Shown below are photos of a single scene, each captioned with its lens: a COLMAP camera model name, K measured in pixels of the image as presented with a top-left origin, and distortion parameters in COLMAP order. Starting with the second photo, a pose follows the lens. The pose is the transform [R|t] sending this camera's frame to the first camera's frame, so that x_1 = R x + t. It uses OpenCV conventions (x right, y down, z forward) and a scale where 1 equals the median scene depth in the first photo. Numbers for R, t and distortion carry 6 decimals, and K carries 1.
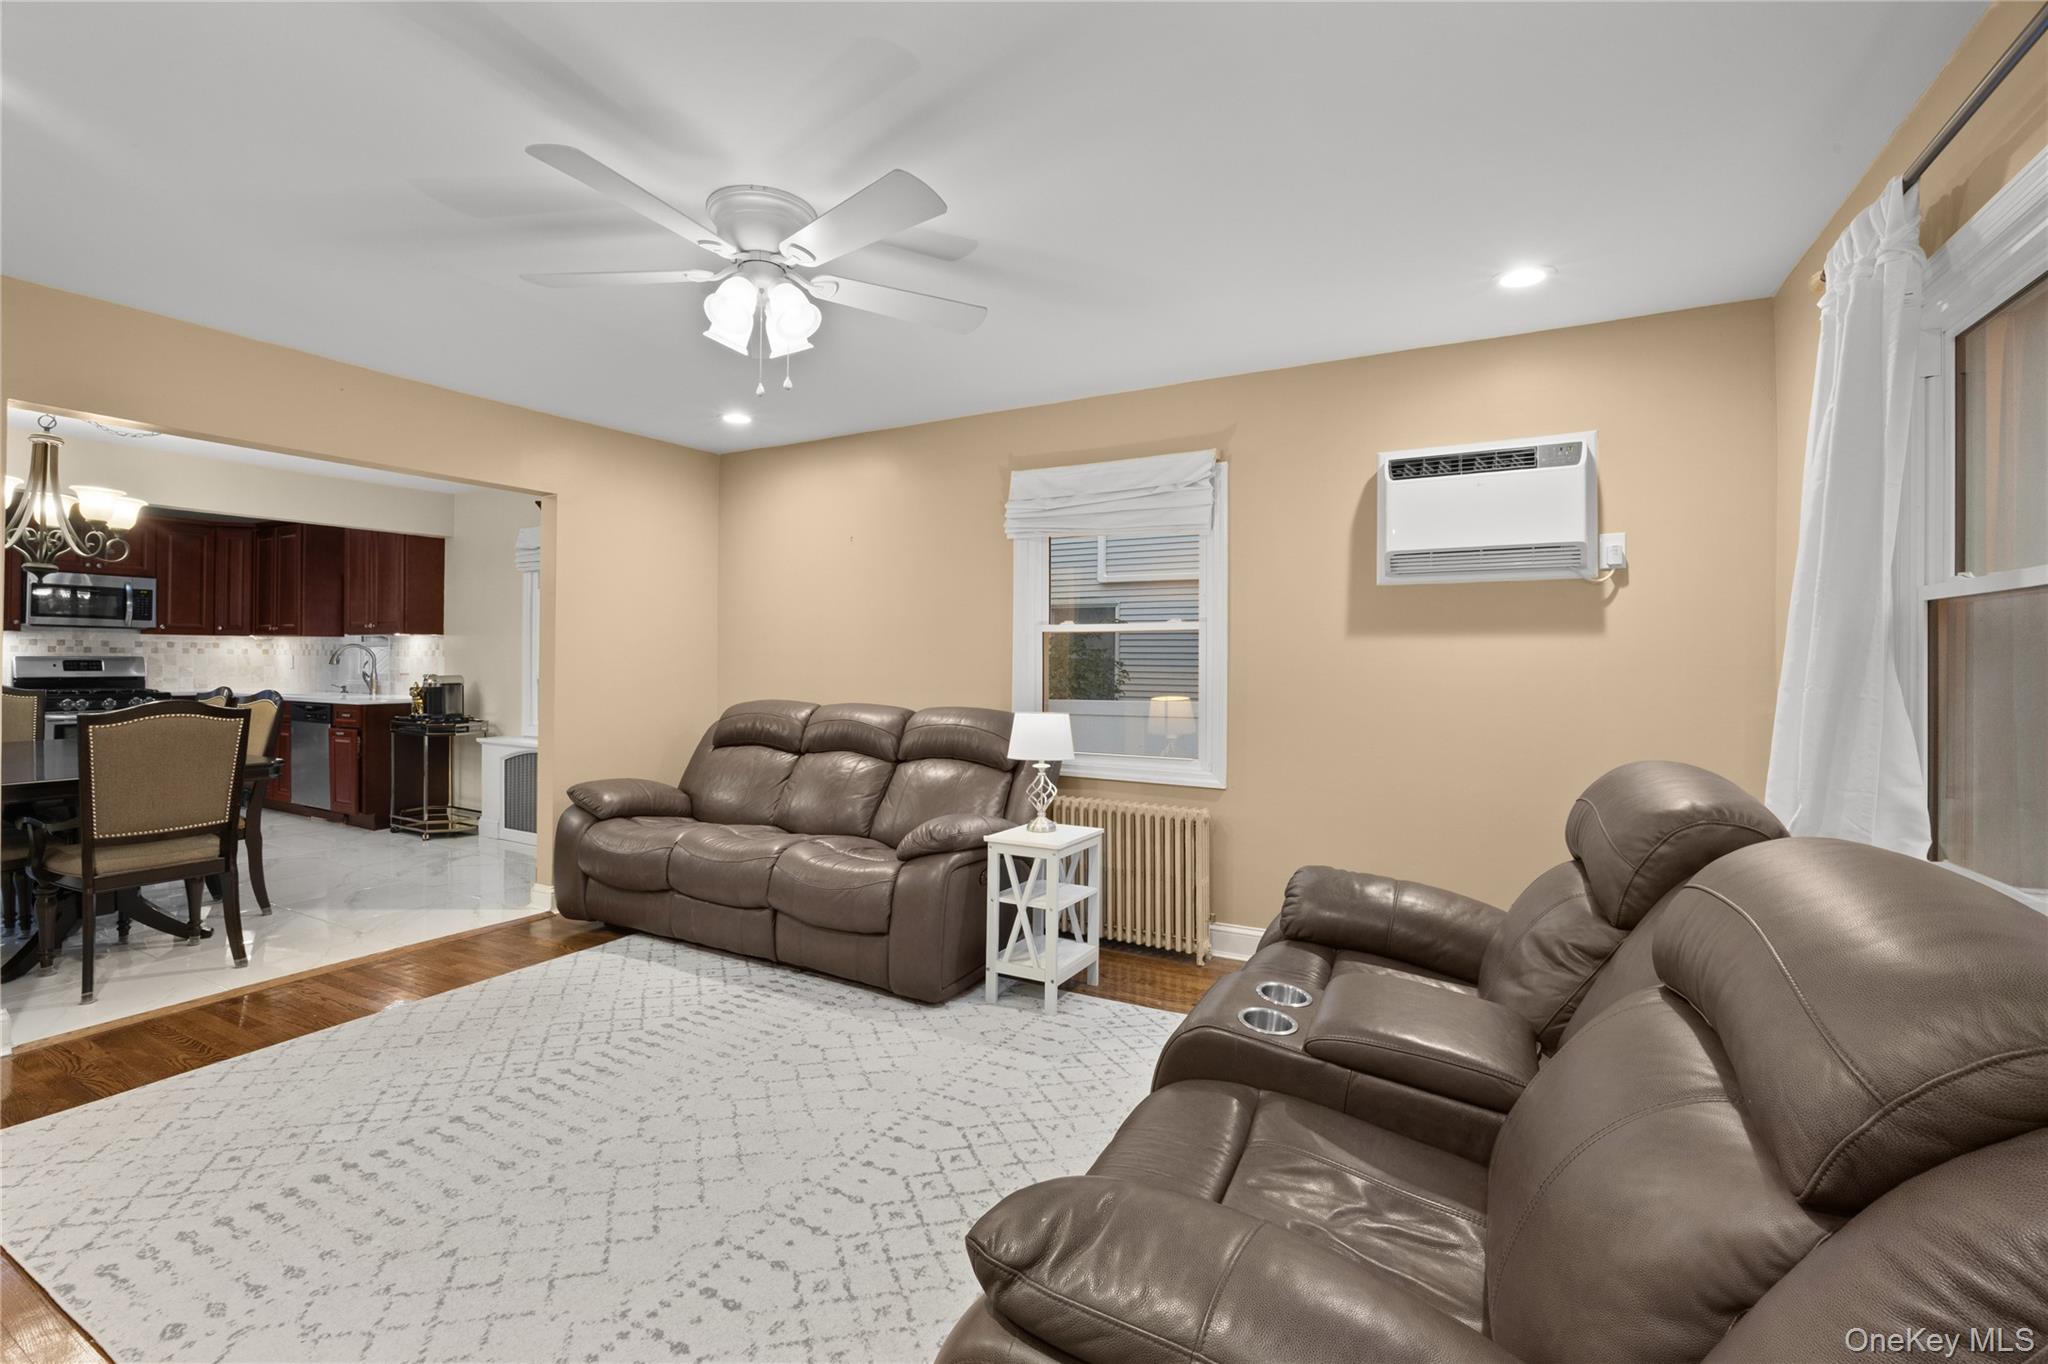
lens RADIAL K [[898.3, 0, 1008.4], [0, 898.3, 658.3], [0, 0, 1]] dist [-0.014382, 0.000816]
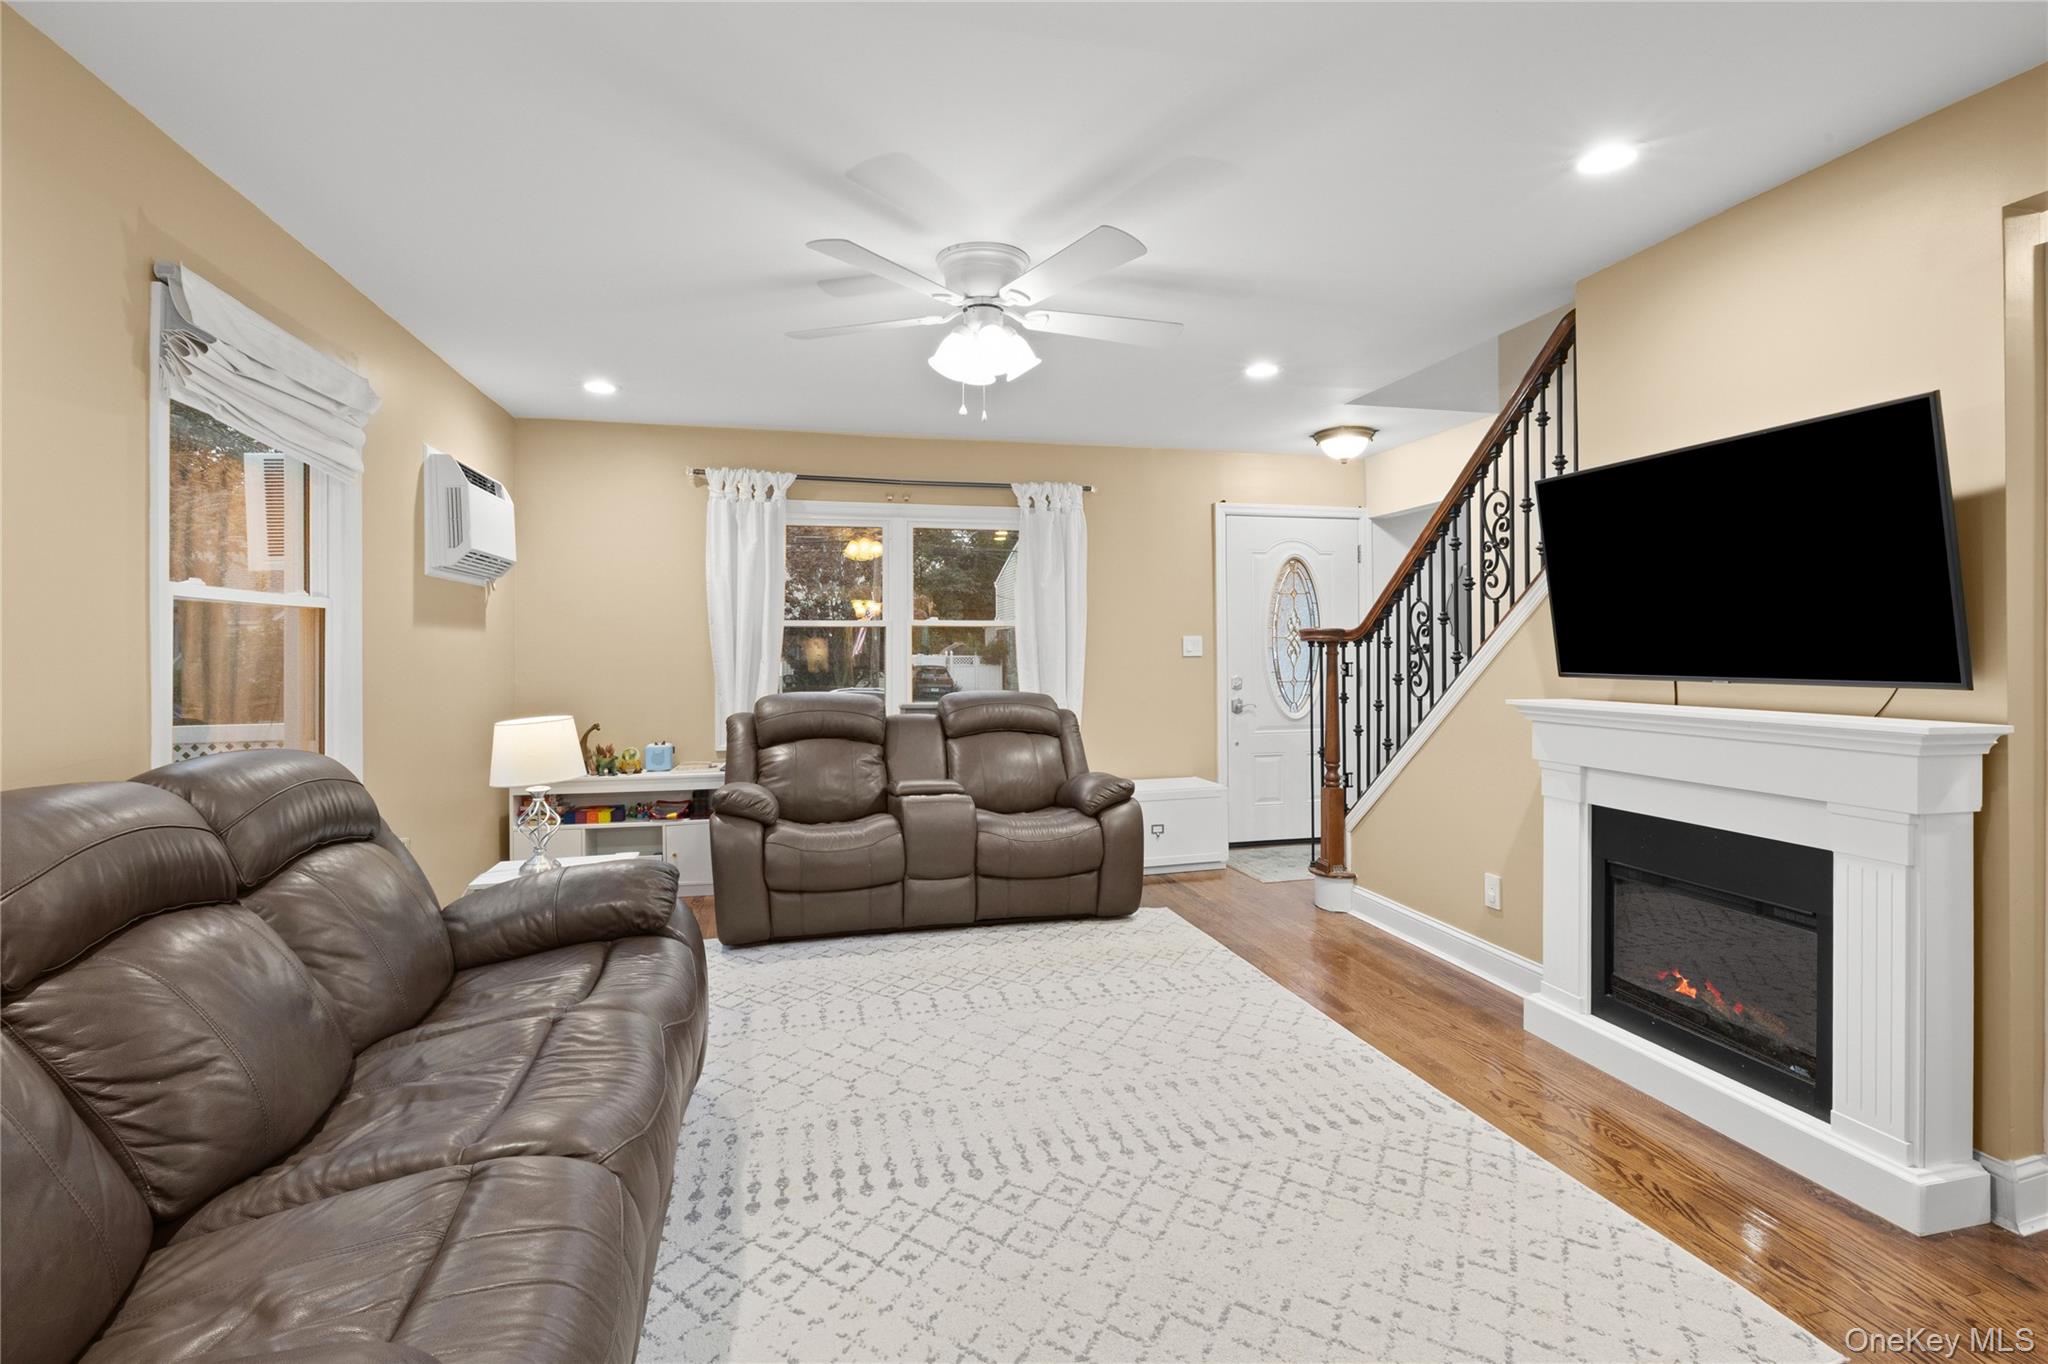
lens RADIAL K [[960.7, 0, 1057.8], [0, 960.7, 651.9], [0, 0, 1]] dist [-0.016073, 0.000422]
pose [[-0.706440, -0.004853, 0.707756, -0.968786], [-0.001240, 0.999983, 0.005620, -0.002221], [-0.707772, 0.003092, -0.706434, 1.435496]]
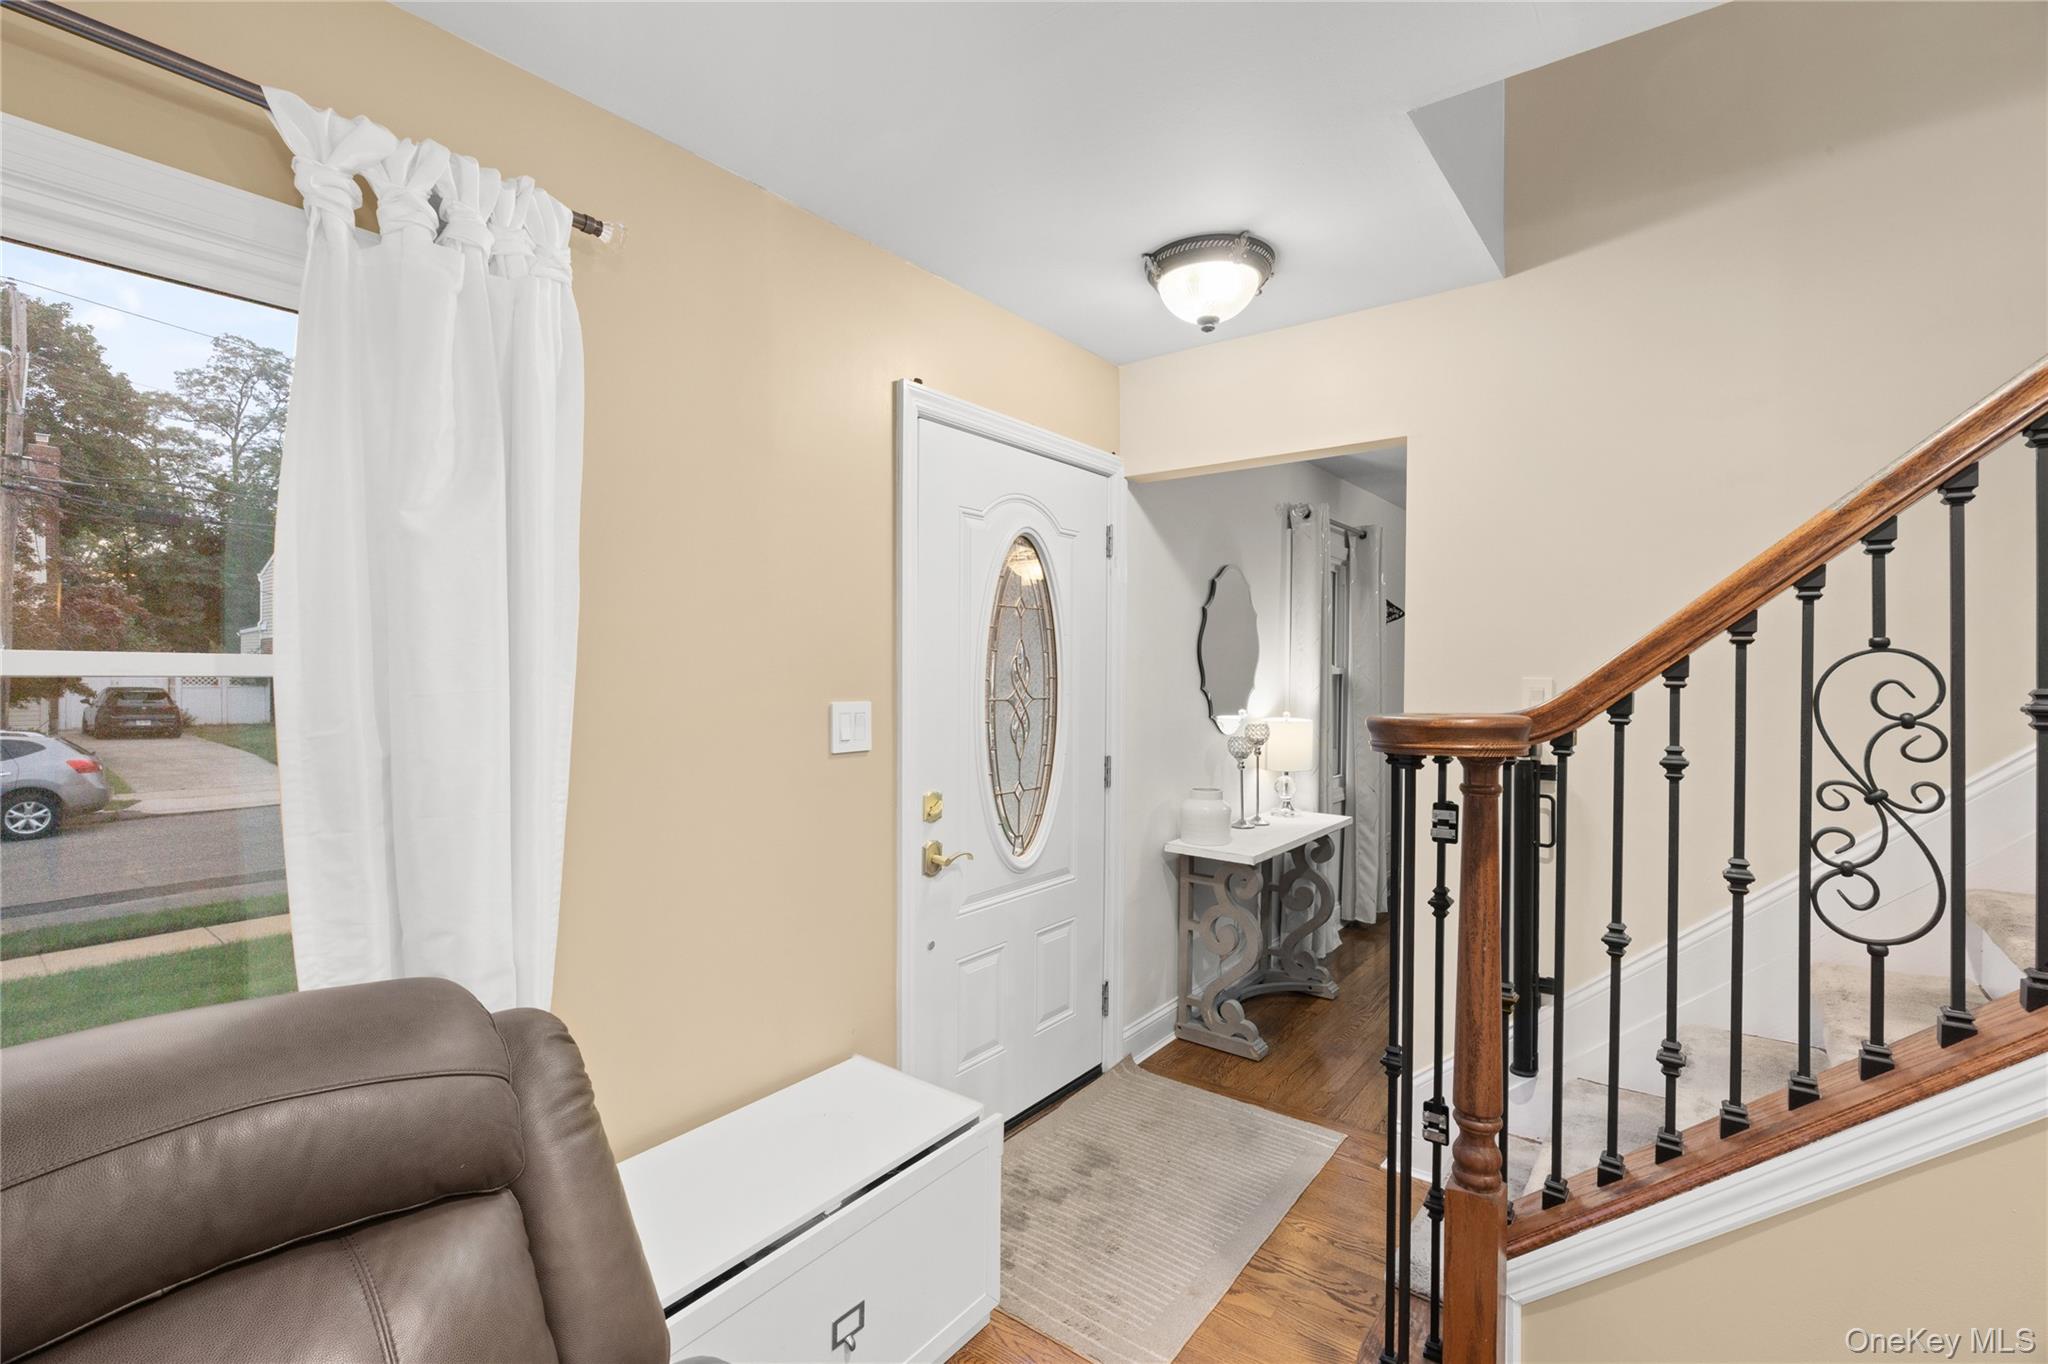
lens RADIAL K [[898.3, 0, 1023.6], [0, 898.3, 674.9], [0, 0, 1]] dist [-0.014382, 0.000816]
pose [[-0.989409, -0.019121, 0.143891, -0.024045], [-0.018595, 0.999815, 0.004997, -0.050926], [-0.143960, 0.002269, -0.989581, 0.562022]]
